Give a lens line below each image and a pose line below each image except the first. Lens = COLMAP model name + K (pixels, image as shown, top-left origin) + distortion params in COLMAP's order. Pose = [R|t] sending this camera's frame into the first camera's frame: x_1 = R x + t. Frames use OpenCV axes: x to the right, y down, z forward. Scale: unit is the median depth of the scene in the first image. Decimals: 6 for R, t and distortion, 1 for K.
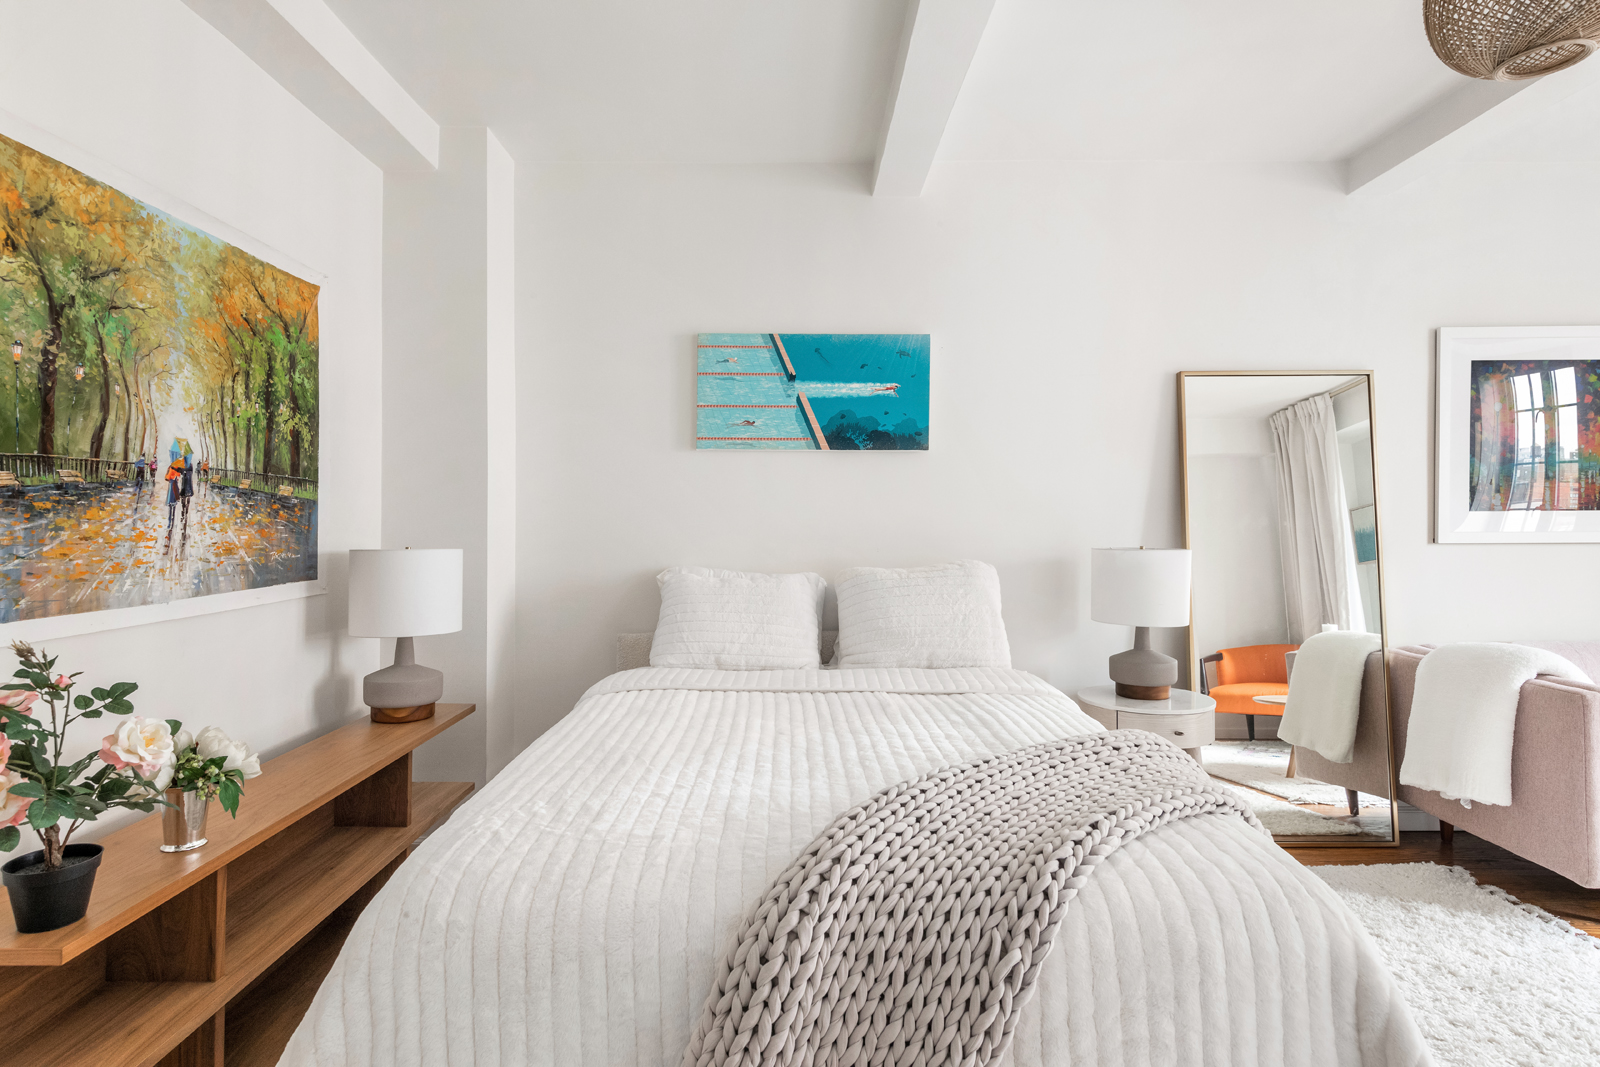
lens RADIAL K [[826.6, 0, 800.0], [0, 826.6, 533.5], [0, 0, 1]] dist [0.003328, 0.000971]
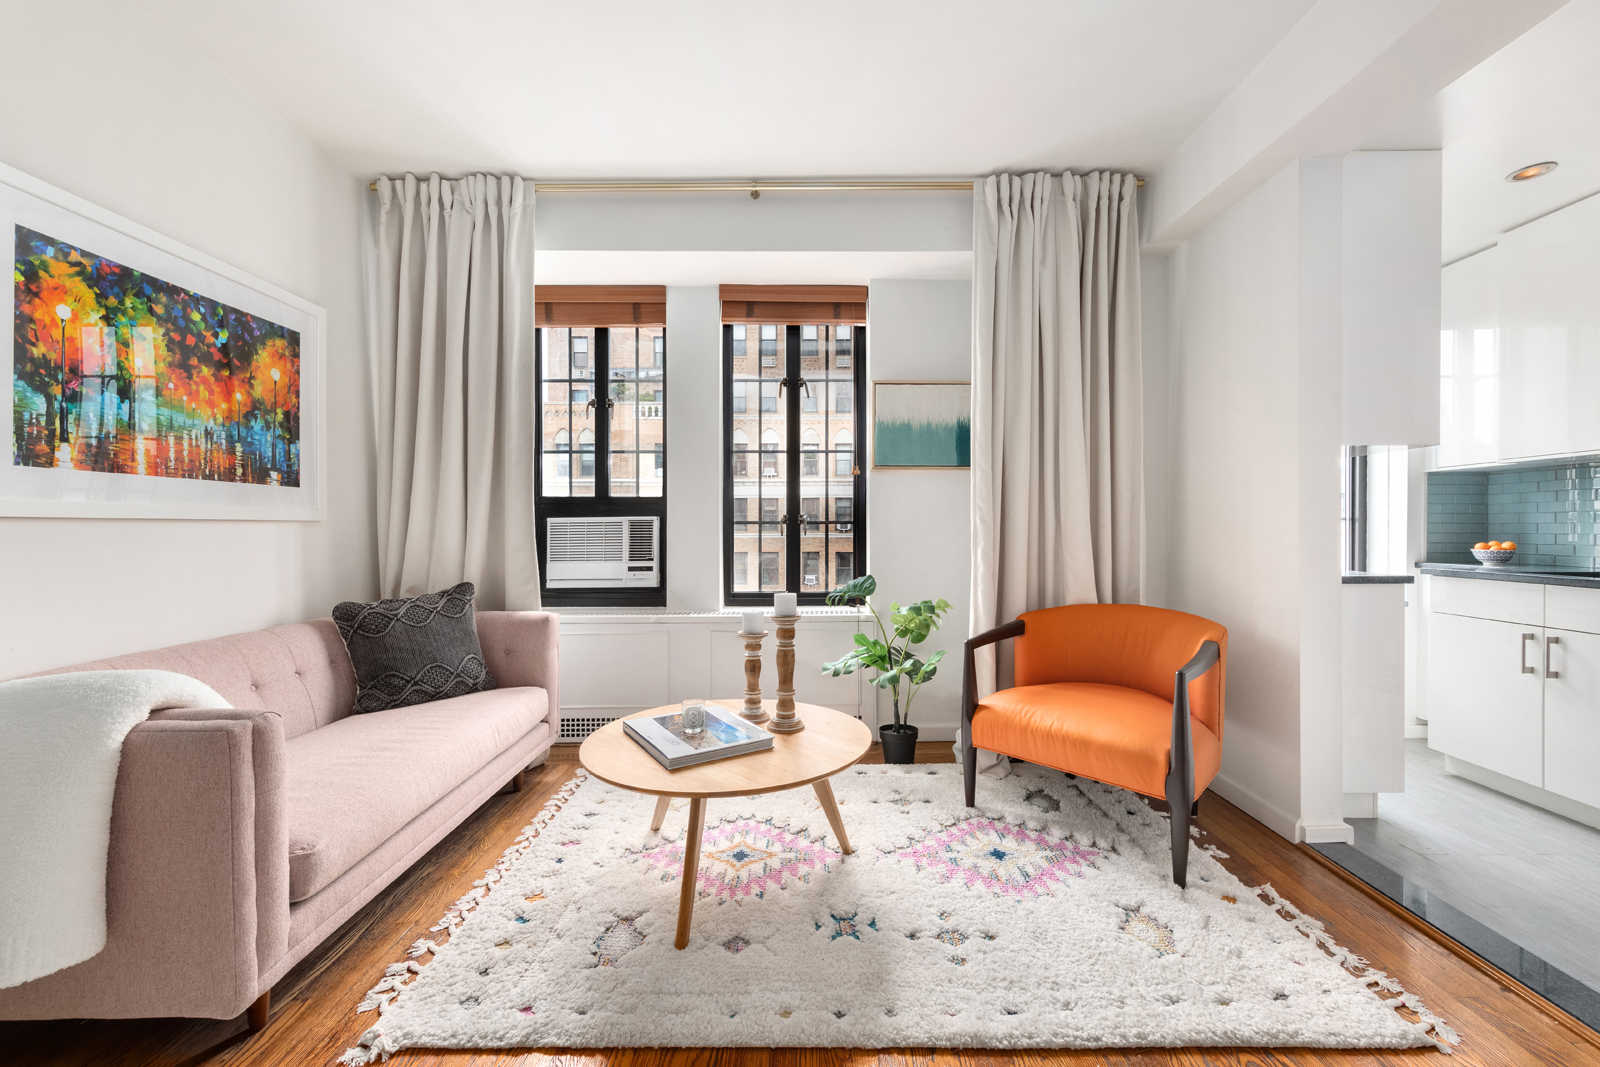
lens RADIAL K [[650.8, 0, 800.0], [0, 650.8, 533.5], [0, 0, 1]] dist [0.000692, 0.000001]
pose [[0.013706, -0.000403, 0.999906, 0.407109], [0.013098, 0.999914, 0.000224, 0.042510], [-0.999820, 0.013094, 0.013710, 0.503985]]
